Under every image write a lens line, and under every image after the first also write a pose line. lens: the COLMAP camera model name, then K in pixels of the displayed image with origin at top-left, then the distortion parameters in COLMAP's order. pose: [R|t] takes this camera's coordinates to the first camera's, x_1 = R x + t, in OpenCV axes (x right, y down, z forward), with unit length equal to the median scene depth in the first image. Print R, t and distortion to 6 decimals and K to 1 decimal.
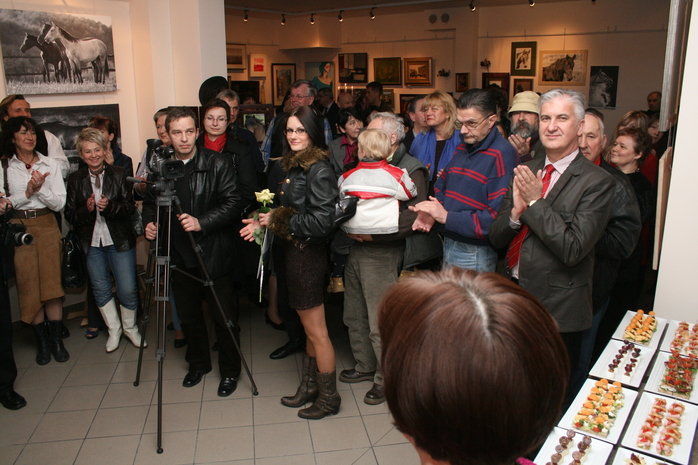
lens RADIAL K [[599.1, 0, 357.3], [0, 599.1, 231.2], [0, 0, 1]] dist [-0.001247, -0.004148]
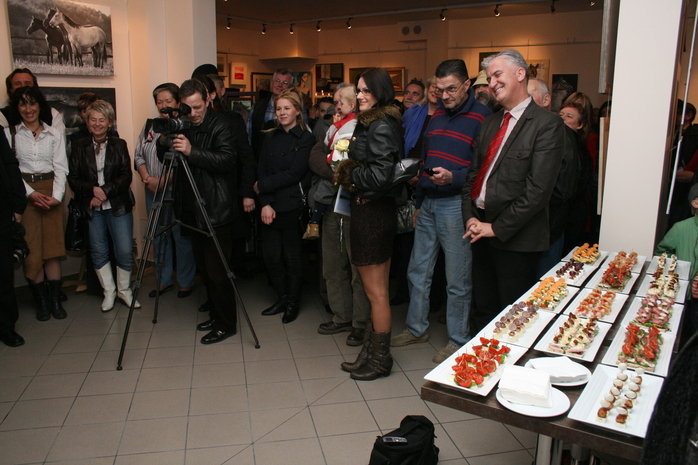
lens RADIAL K [[596.9, 0, 349.0], [0, 596.9, 232.5], [0, 0, 1]] dist [0.000139, 0.012567]
pose [[0.999406, 0.007952, 0.033521, -0.013965], [-0.006608, 0.999177, -0.040031, 0.093393], [-0.033811, 0.039786, 0.998636, -0.080069]]
